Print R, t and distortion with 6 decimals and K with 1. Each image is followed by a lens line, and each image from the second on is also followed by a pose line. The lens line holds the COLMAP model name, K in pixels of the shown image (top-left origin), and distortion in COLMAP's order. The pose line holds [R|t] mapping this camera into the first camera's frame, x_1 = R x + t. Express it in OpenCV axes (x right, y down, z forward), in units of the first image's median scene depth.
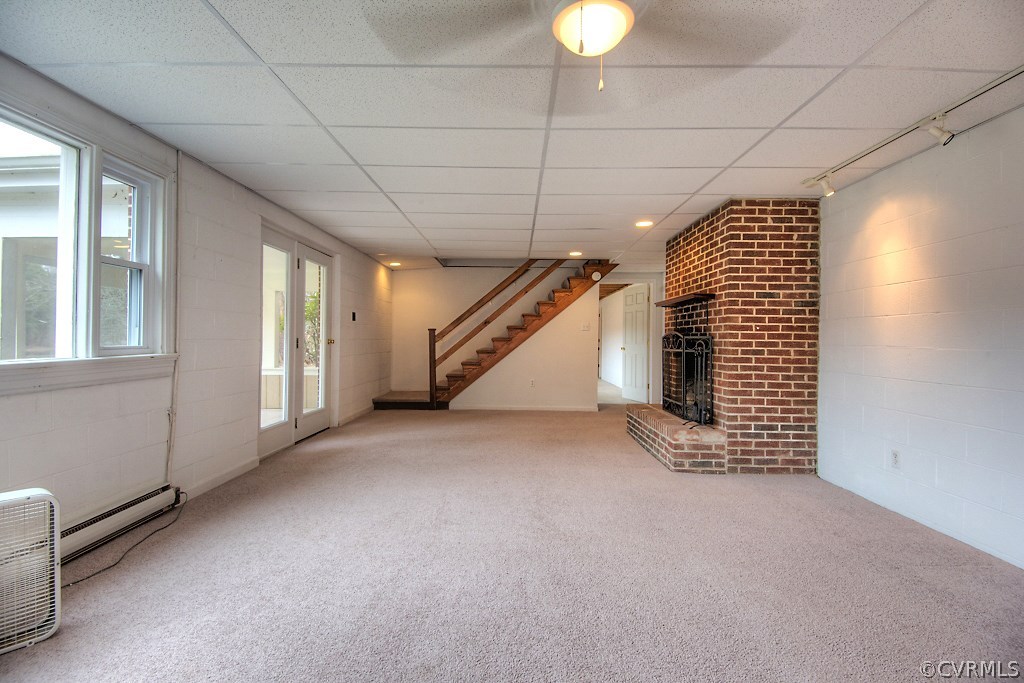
lens RADIAL K [[507.4, 0, 512.0], [0, 507.4, 341.5], [0, 0, 1]] dist [0.036198, -0.035265]
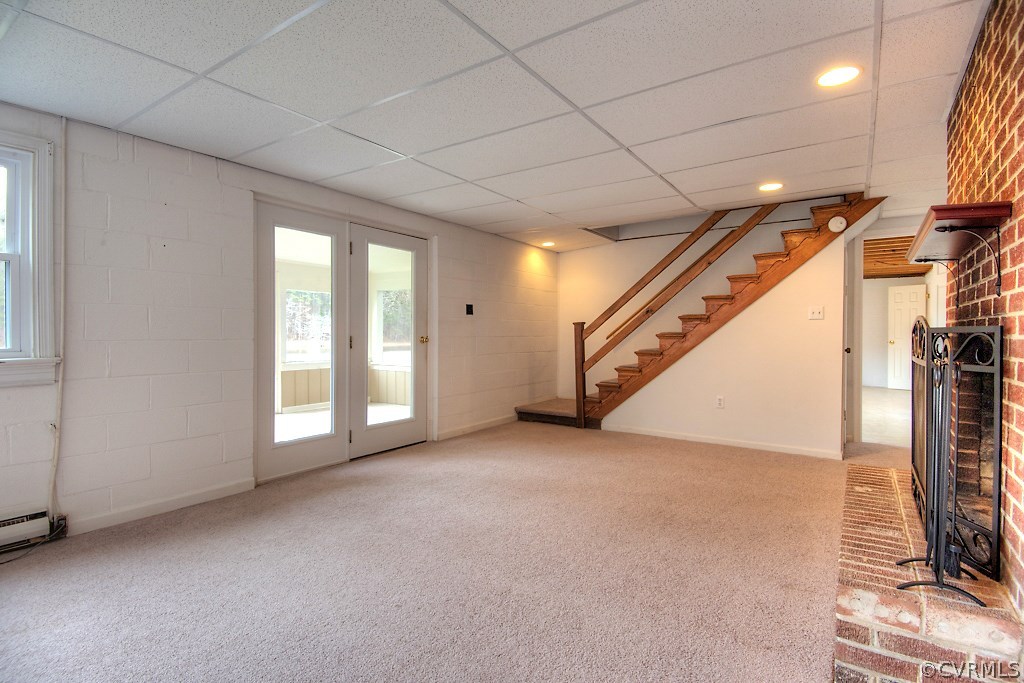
lens RADIAL K [[499.0, 0, 512.0], [0, 499.0, 341.5], [0, 0, 1]] dist [0.034583, -0.034586]
pose [[0.823117, 0.000739, -0.567872, 0.187706], [0.004792, 0.999955, 0.008248, -0.002594], [0.567852, -0.009510, 0.823076, 0.323056]]
